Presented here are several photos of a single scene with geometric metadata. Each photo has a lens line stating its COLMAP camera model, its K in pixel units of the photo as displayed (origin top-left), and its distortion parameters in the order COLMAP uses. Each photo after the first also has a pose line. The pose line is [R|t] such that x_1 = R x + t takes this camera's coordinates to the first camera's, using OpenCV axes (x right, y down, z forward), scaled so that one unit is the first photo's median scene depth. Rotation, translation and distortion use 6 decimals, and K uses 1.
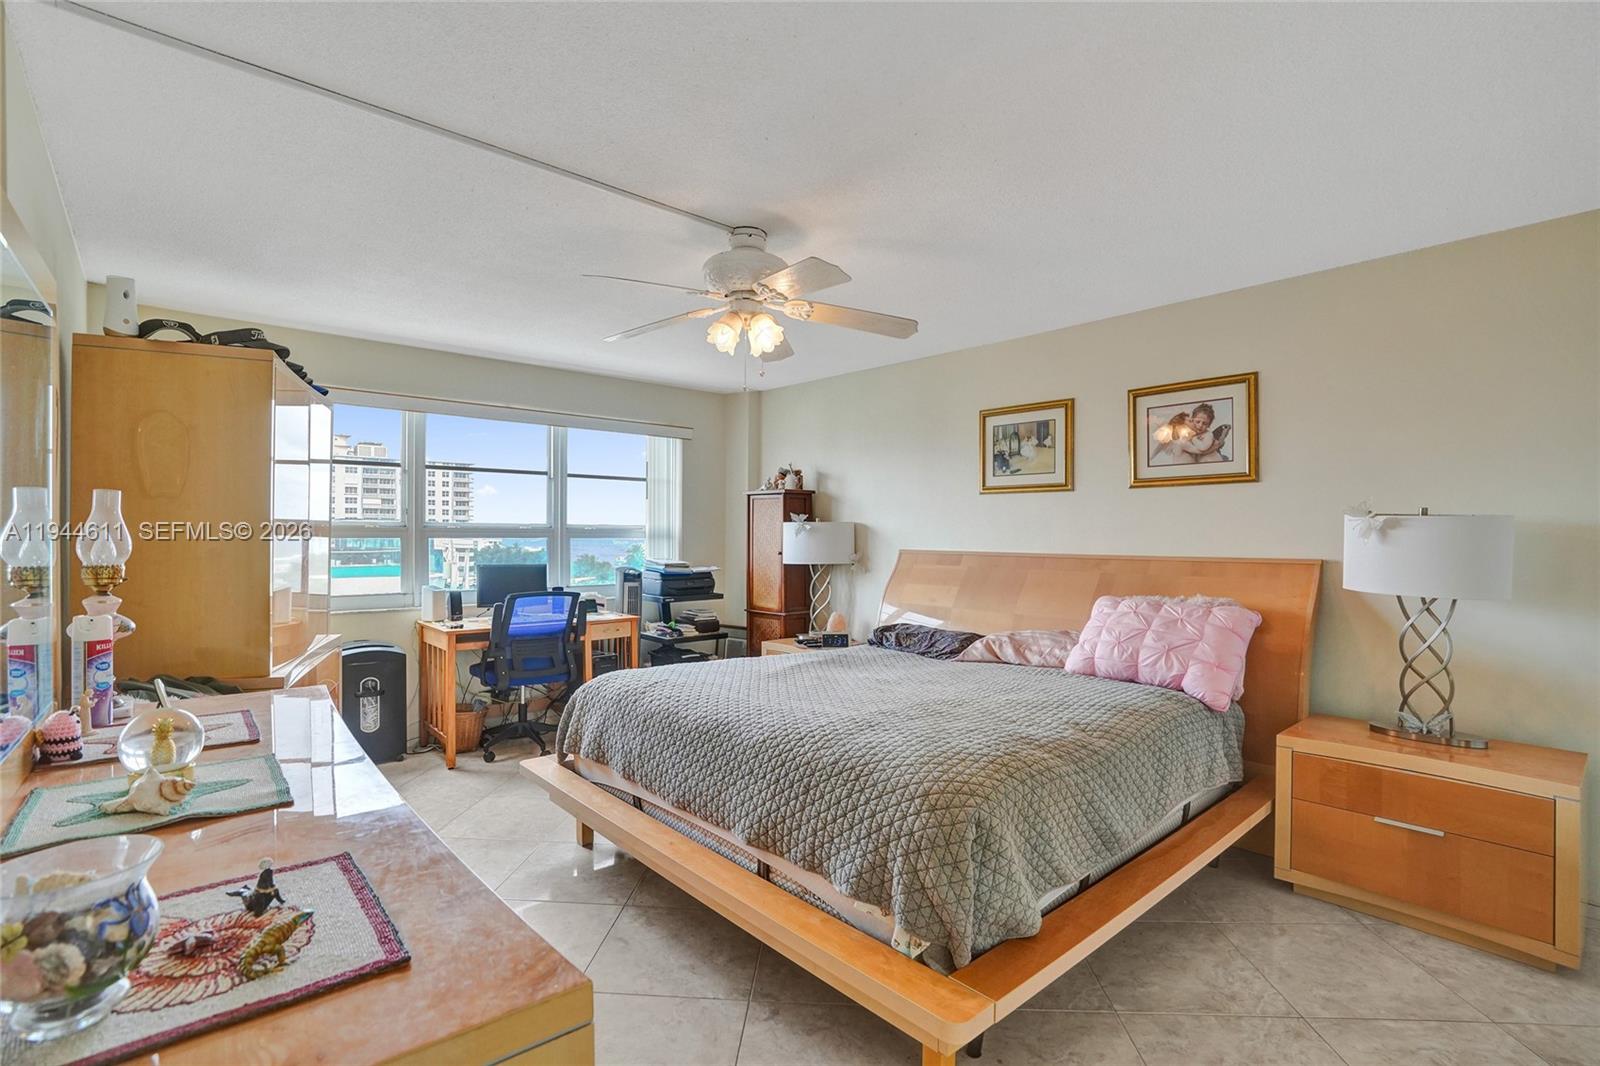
lens RADIAL K [[744.4, 0, 800.0], [0, 744.4, 533.0], [0, 0, 1]] dist [-0.074413, 0.032243]
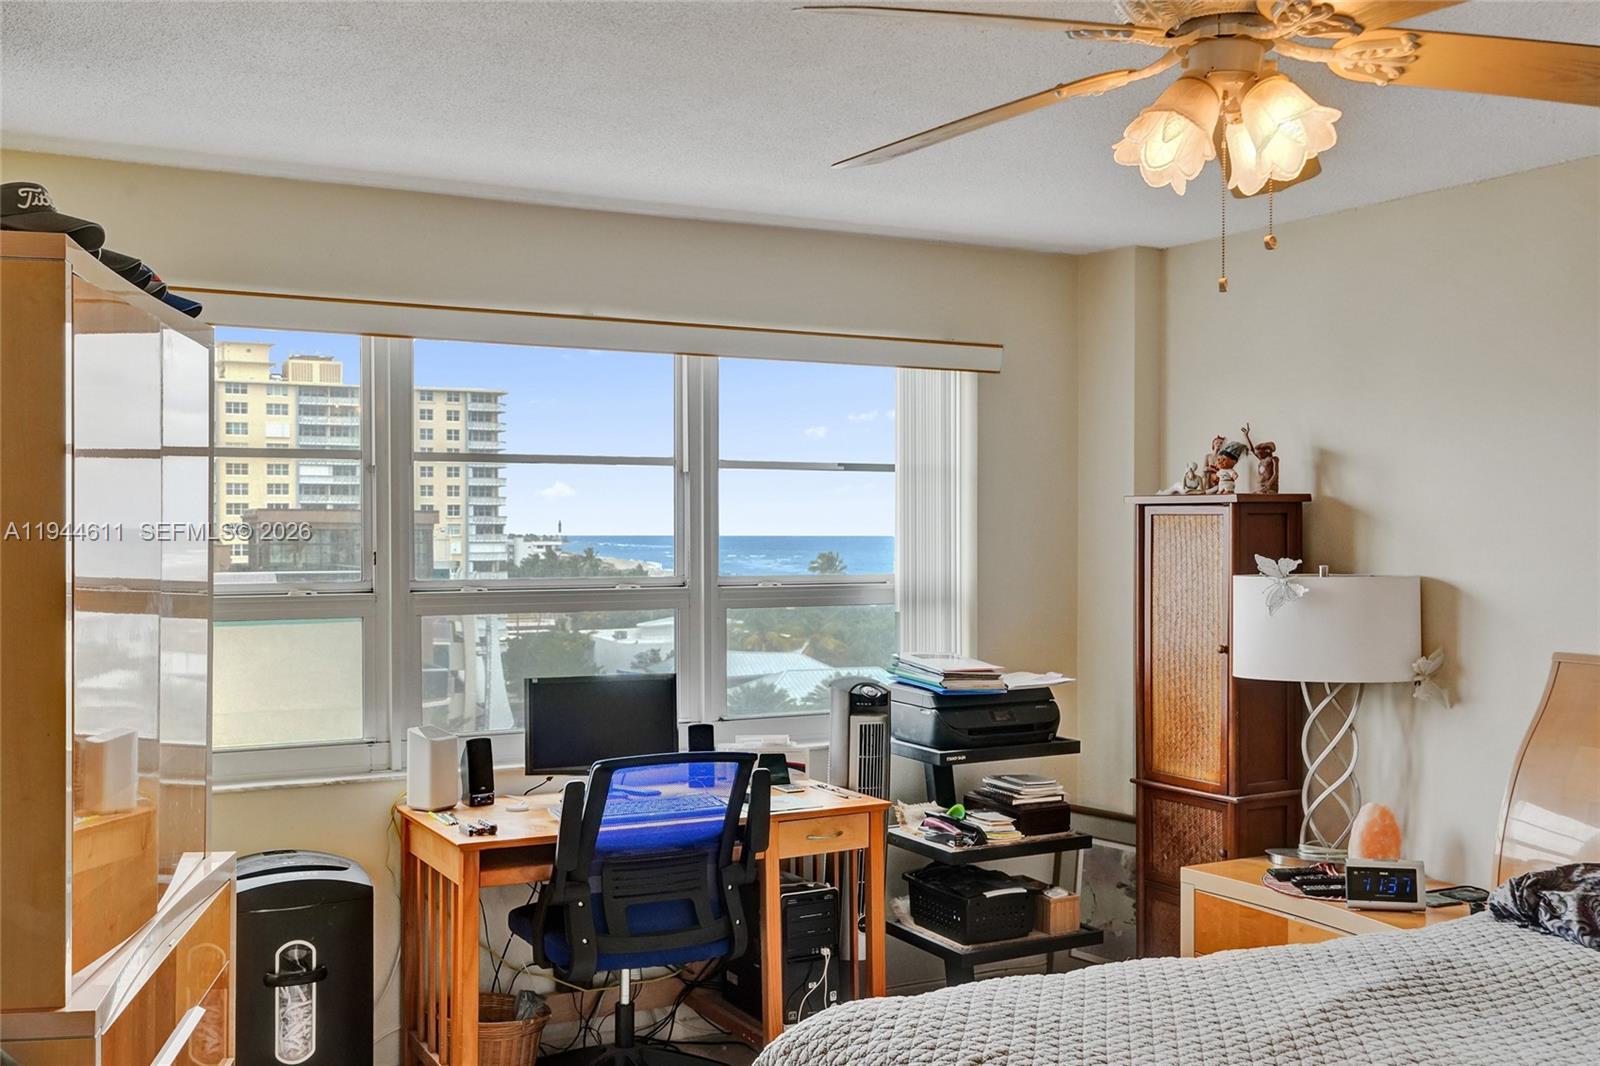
lens RADIAL K [[1580.3, 0, 800.0], [0, 1580.3, 533.0], [0, 0, 1]] dist [-0.002815, -0.001046]
pose [[0.972657, -0.003499, -0.232218, -0.053234], [0.004129, 0.999989, 0.002228, -0.041093], [0.232208, -0.003126, 0.972661, 0.105399]]
